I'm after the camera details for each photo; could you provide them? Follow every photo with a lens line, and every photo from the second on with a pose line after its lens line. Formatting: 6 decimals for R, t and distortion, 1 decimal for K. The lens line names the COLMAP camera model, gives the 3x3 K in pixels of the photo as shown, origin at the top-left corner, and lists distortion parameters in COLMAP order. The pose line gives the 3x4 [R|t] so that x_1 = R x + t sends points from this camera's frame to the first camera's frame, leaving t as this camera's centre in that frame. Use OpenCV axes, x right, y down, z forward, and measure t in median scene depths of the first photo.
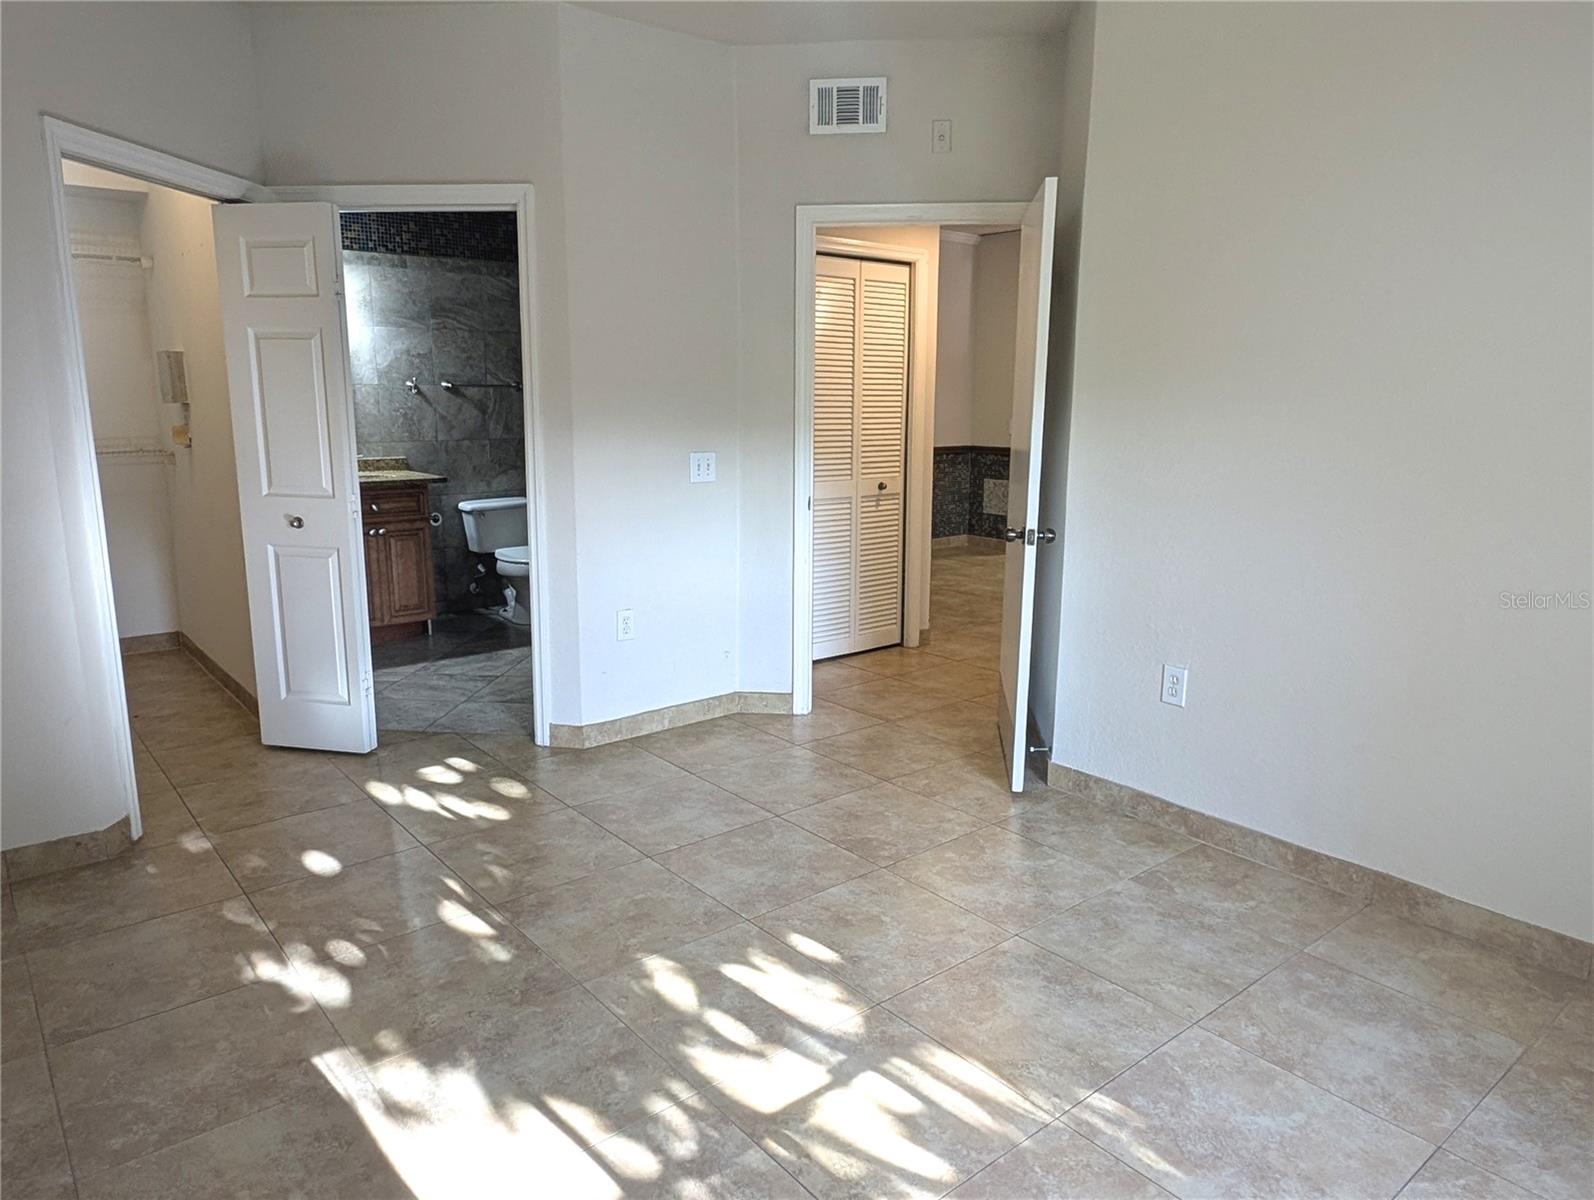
lens RADIAL K [[1059.7, 0, 795.3], [0, 1059.7, 601.0], [0, 0, 1]] dist [0.023346, 0.001854]
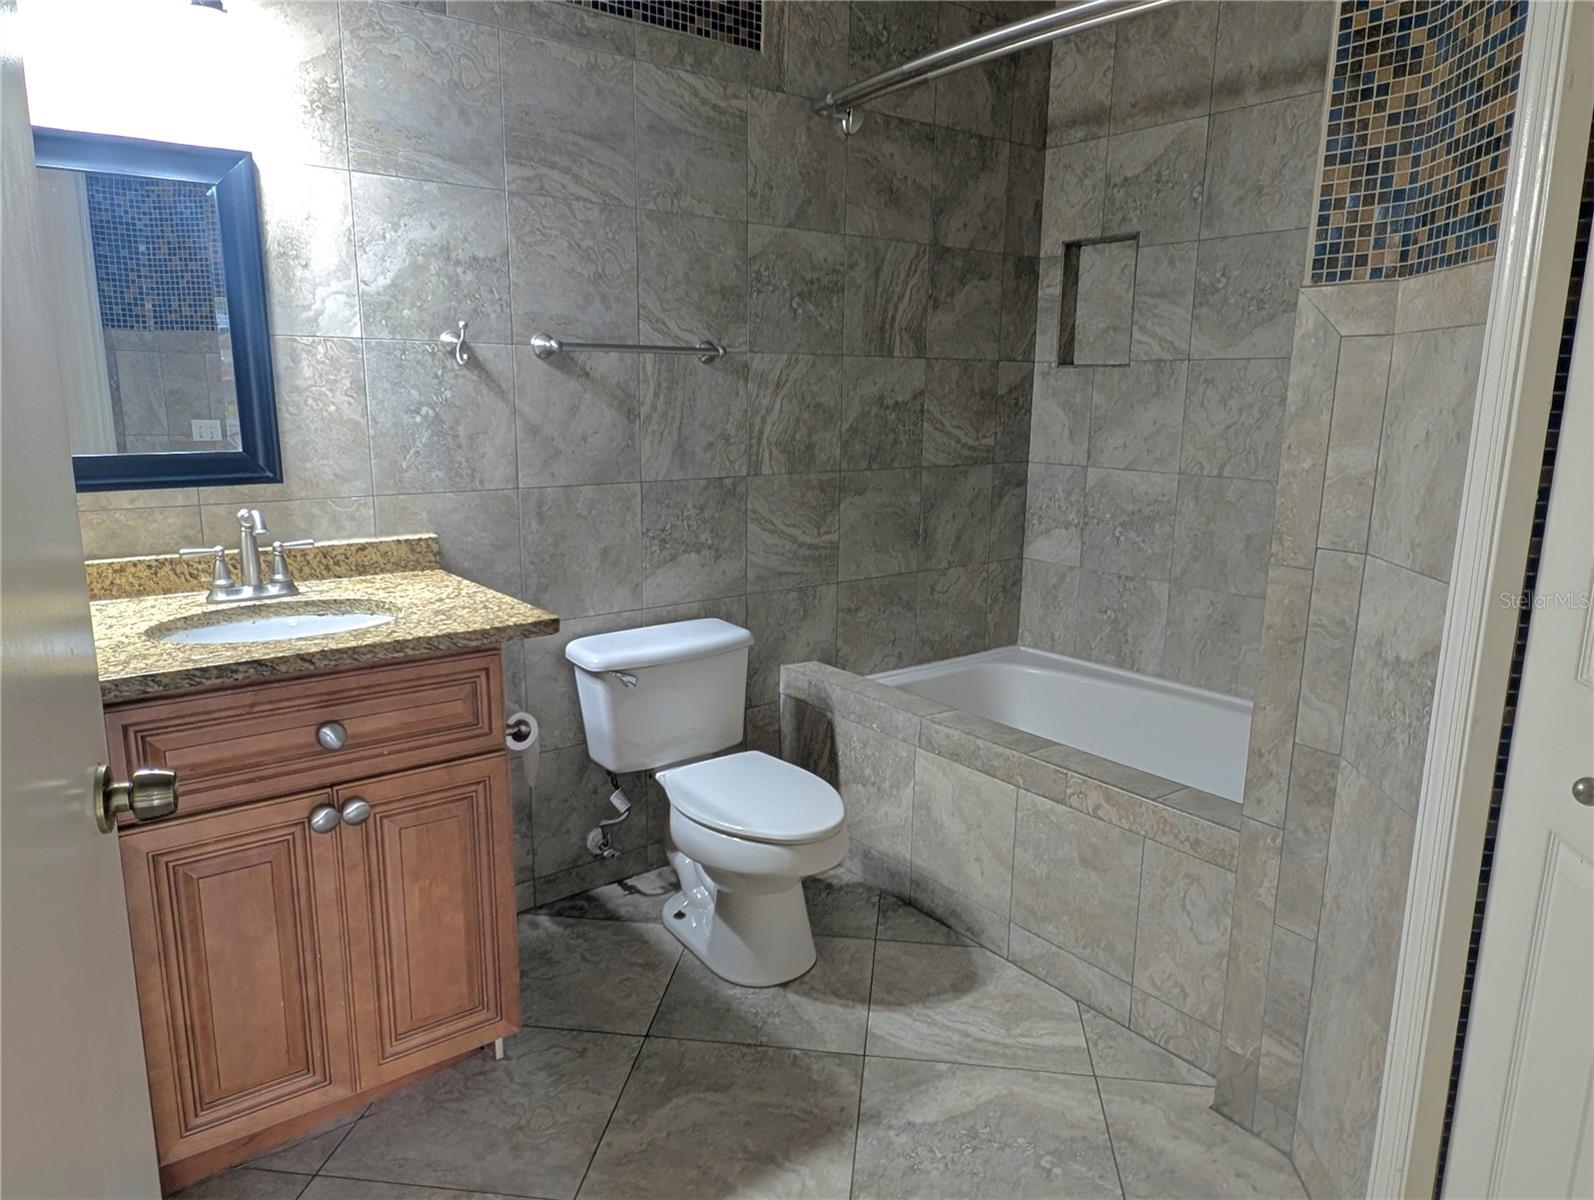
lens RADIAL K [[1059.7, 0, 797.7], [0, 1059.7, 601.7], [0, 0, 1]] dist [0.023346, 0.001854]
pose [[0.999664, 0.011247, -0.023360, -0.225841], [-0.011175, 0.999932, 0.003200, -0.112199], [0.023394, -0.002938, 0.999722, 0.616992]]
